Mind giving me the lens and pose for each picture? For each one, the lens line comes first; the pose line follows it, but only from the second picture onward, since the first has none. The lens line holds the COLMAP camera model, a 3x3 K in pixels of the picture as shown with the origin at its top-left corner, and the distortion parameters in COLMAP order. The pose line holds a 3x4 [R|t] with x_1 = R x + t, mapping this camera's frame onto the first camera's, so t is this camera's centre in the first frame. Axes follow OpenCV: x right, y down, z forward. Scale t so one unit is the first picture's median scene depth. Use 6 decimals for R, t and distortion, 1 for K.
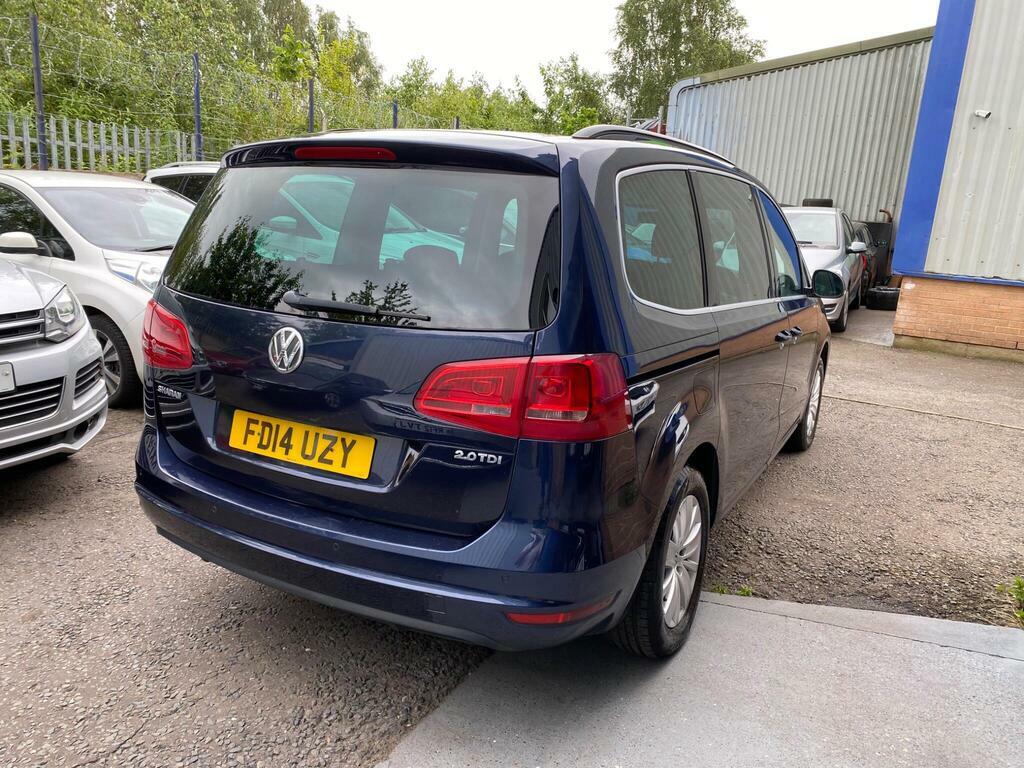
lens RADIAL K [[773.2, 0, 517.4], [0, 773.2, 399.2], [0, 0, 1]] dist [0.019216, -0.016749]
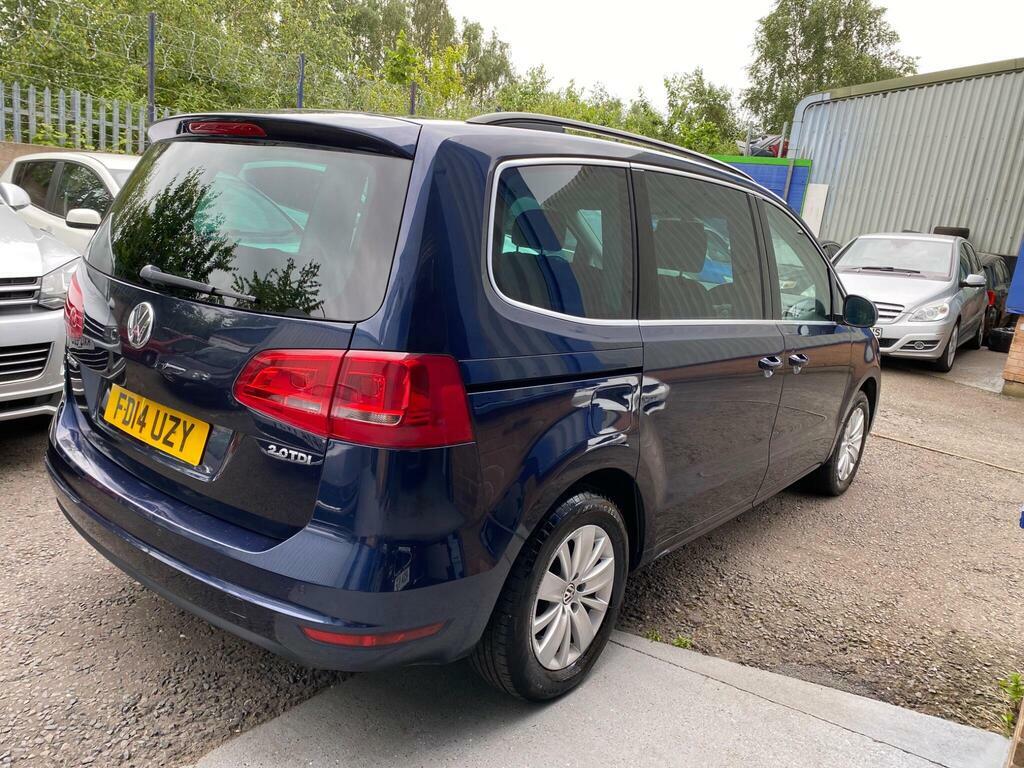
lens RADIAL K [[773.2, 0, 502.1], [0, 773.2, 390.6], [0, 0, 1]] dist [0.019216, -0.016749]
pose [[0.981502, 0.091932, -0.167933, 0.238149], [-0.095838, 0.995280, -0.015286, -0.007716], [0.165735, 0.031098, 0.985680, 0.085172]]
